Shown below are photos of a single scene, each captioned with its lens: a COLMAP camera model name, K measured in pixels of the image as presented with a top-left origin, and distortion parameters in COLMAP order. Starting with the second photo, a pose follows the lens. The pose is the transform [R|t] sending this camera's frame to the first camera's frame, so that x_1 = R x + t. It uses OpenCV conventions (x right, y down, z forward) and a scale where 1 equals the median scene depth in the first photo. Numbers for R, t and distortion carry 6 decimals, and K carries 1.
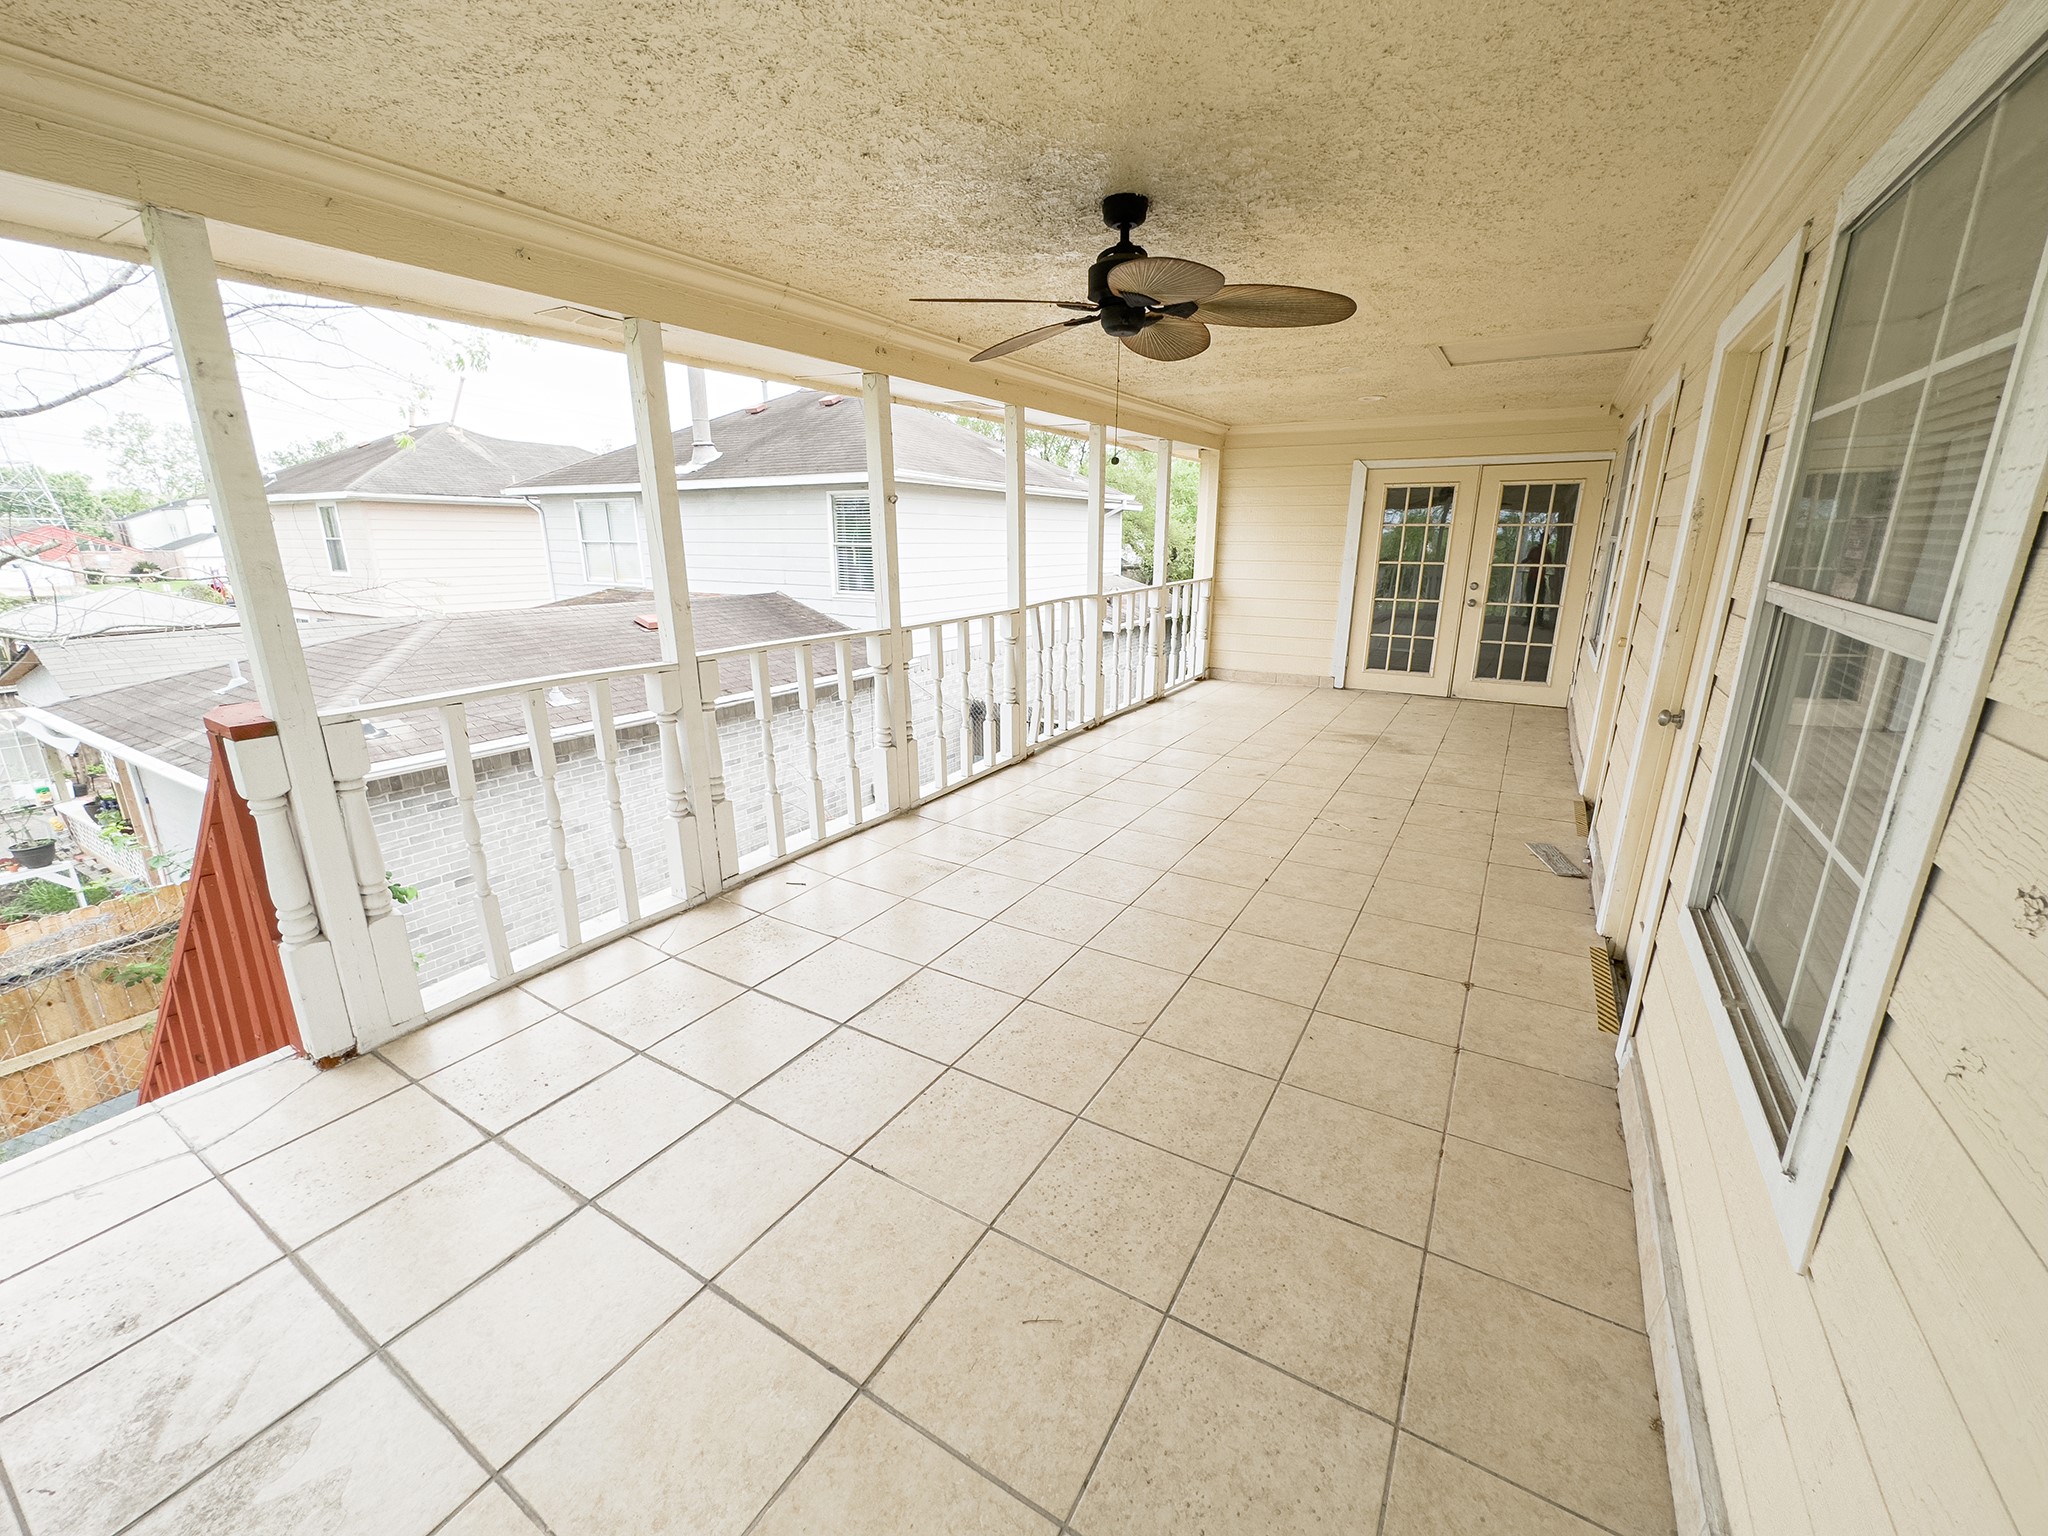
lens RADIAL K [[818.2, 0, 1025.3], [0, 818.2, 768.4], [0, 0, 1]] dist [-0.003034, 0.000463]
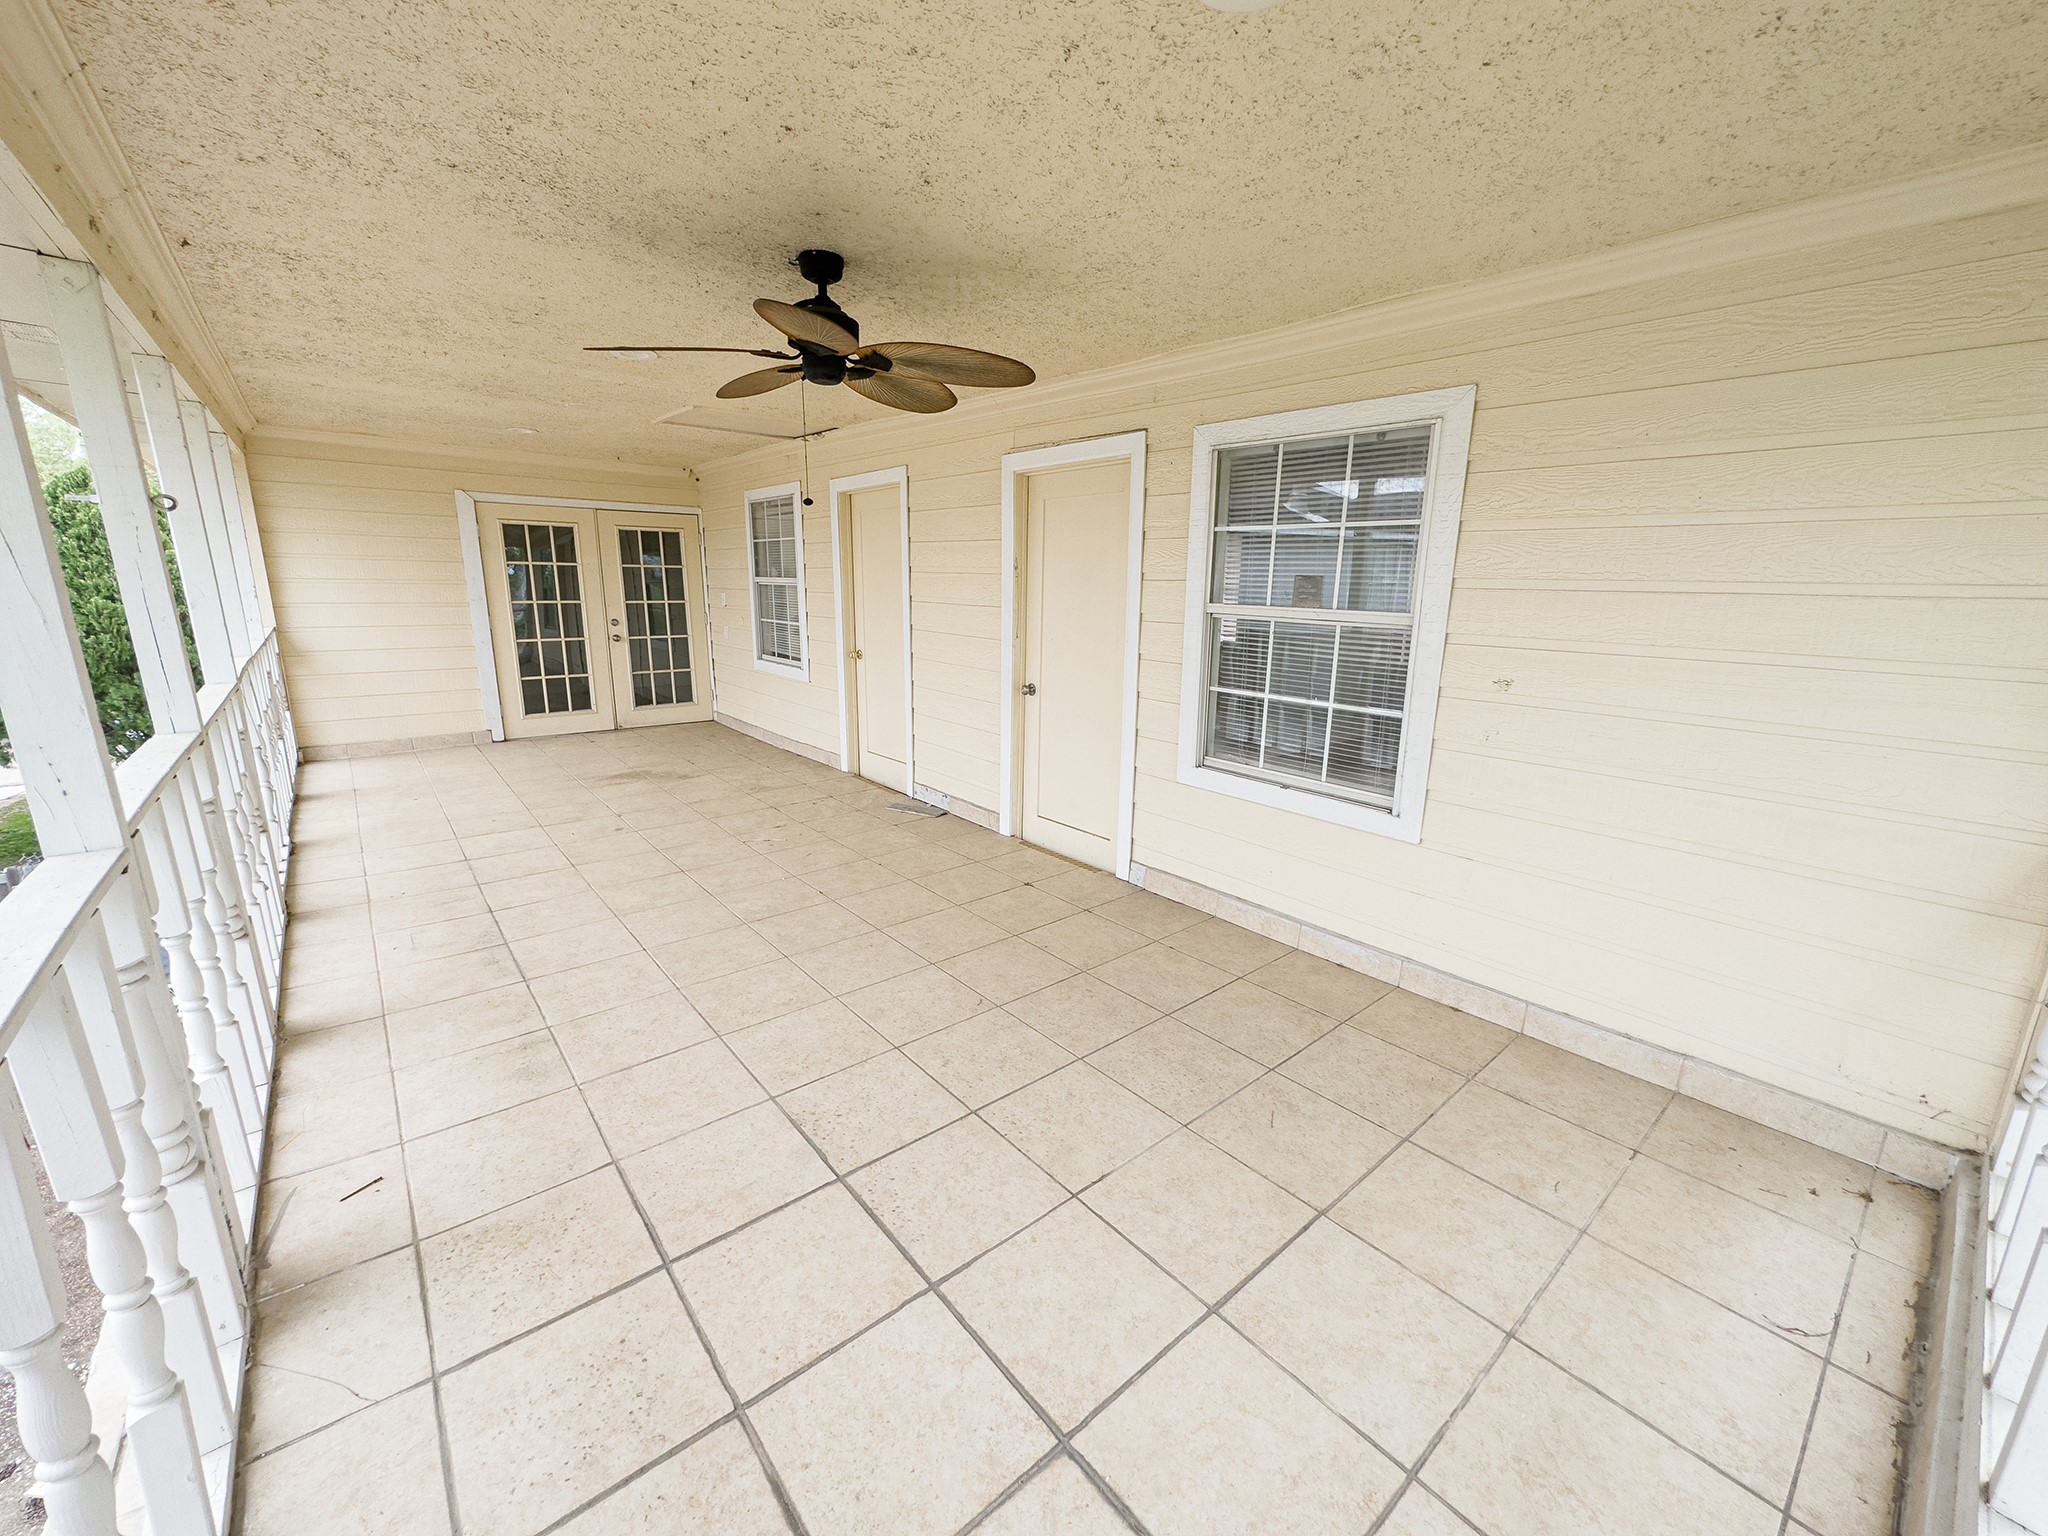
lens RADIAL K [[818.2, 0, 1025.3], [0, 818.2, 768.4], [0, 0, 1]] dist [-0.003034, 0.000463]
pose [[0.323672, -0.205461, 0.923592, -0.464280], [0.245536, 0.960937, 0.127721, -0.073397], [-0.913755, 0.185435, 0.361476, 0.266413]]
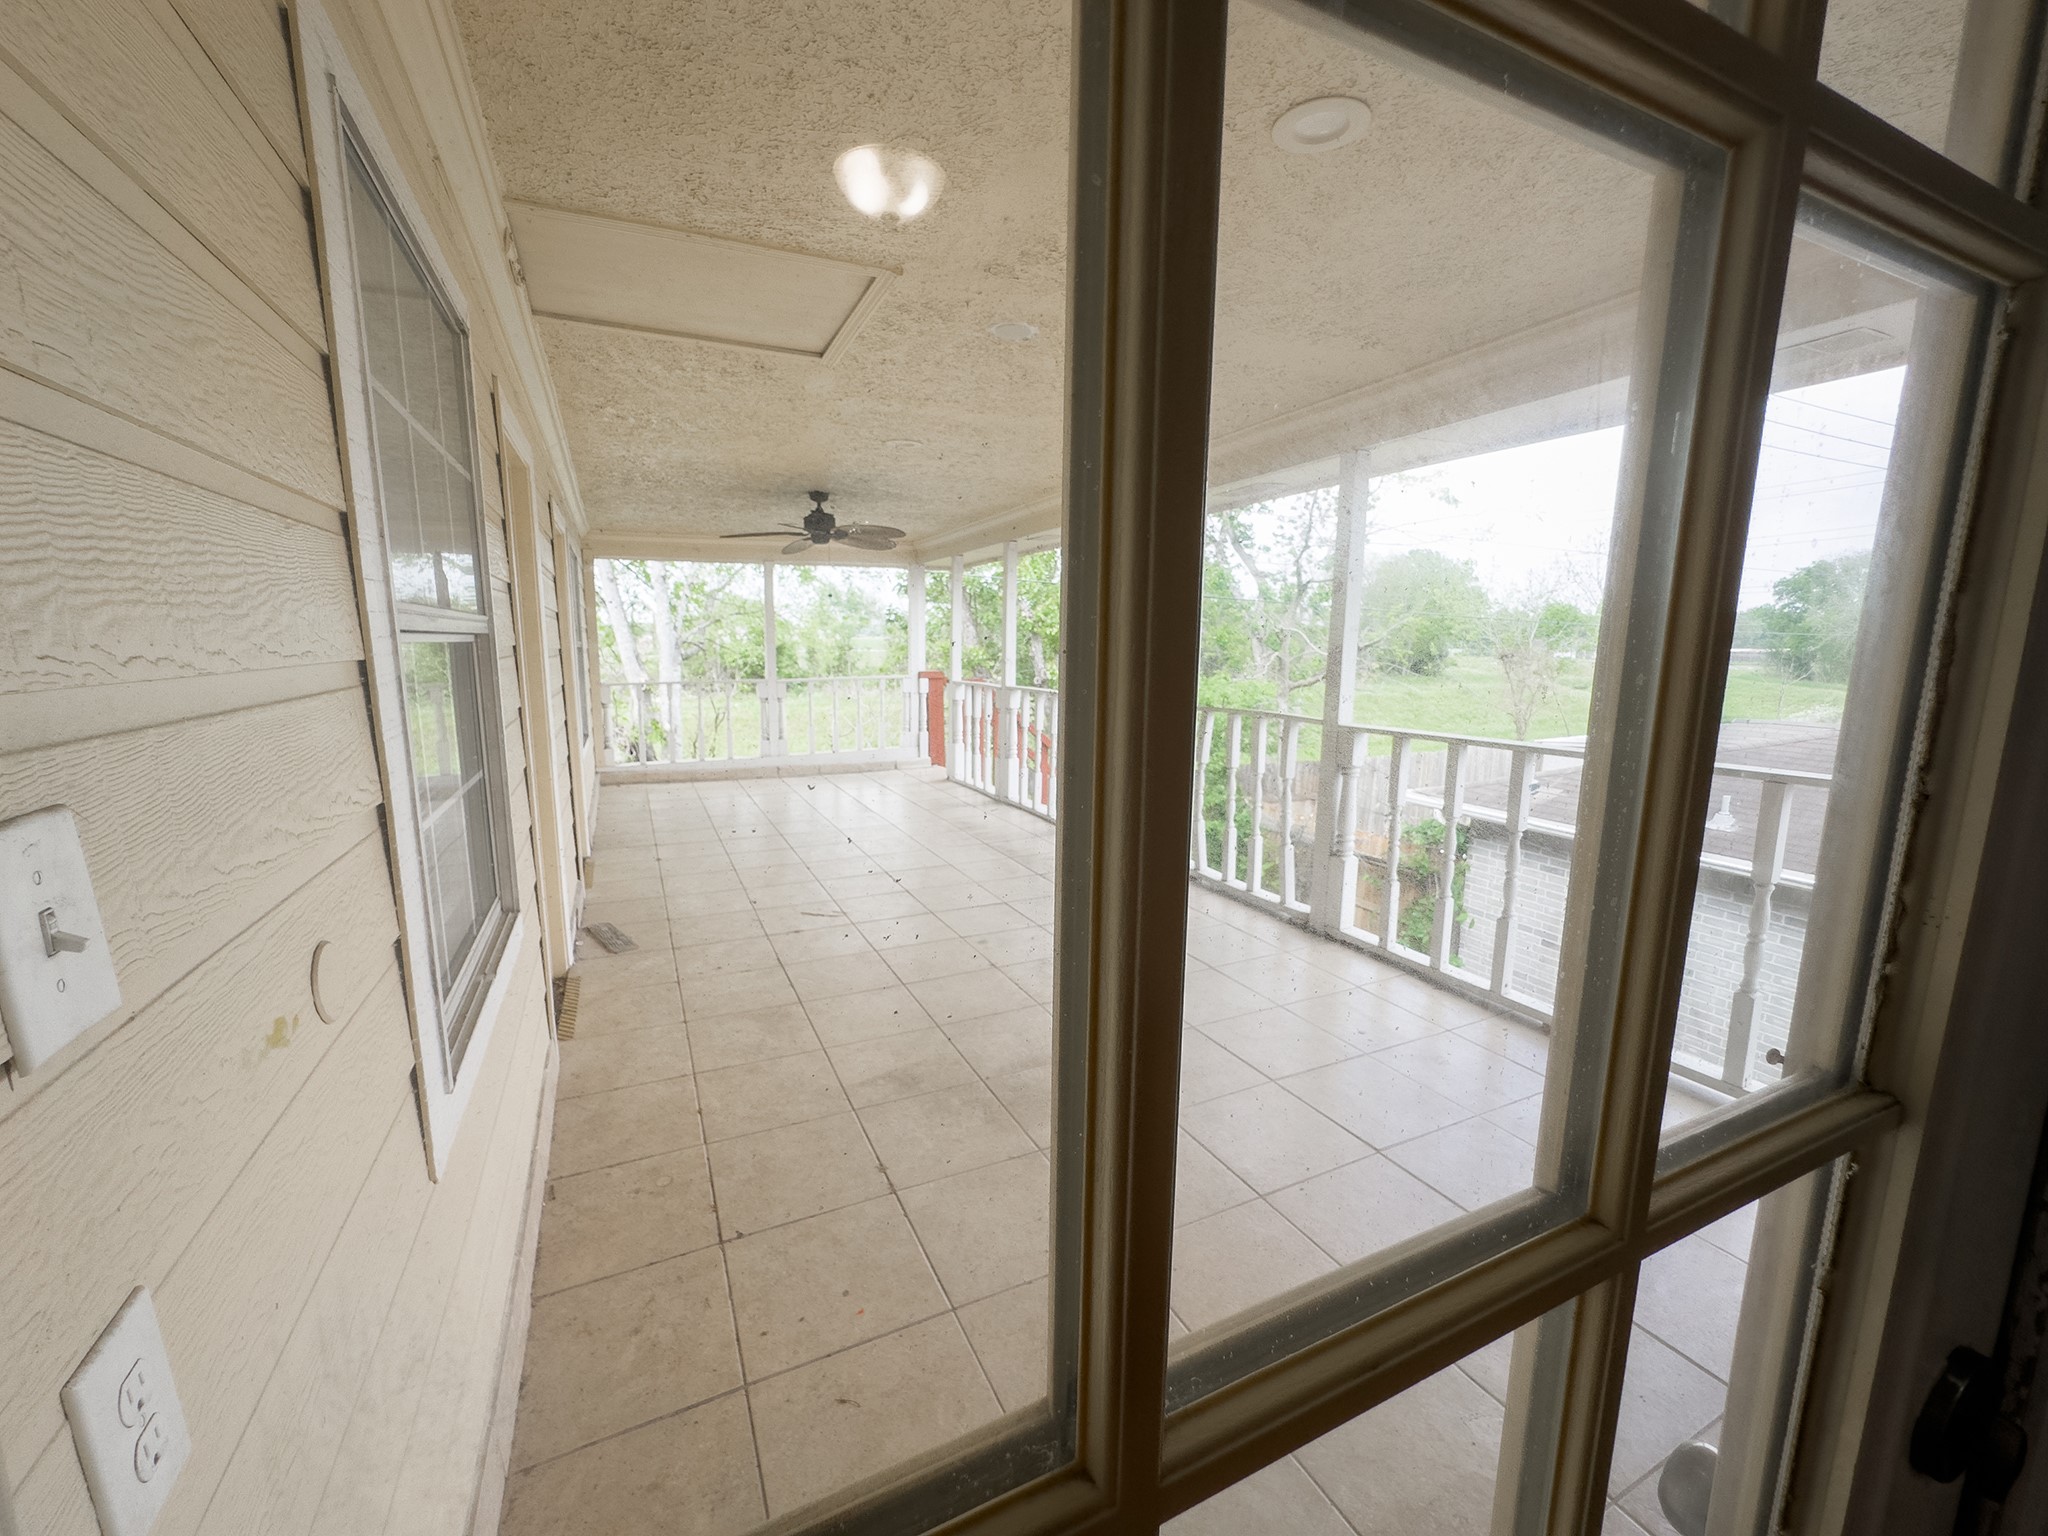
lens RADIAL K [[818.2, 0, 1025.3], [0, 818.2, 768.4], [0, 0, 1]] dist [-0.003034, 0.000463]
pose [[-0.543456, 0.146386, -0.826575, 0.980983], [-0.223817, 0.923763, 0.310753, -0.428953], [0.809050, 0.353882, -0.469261, 1.518947]]
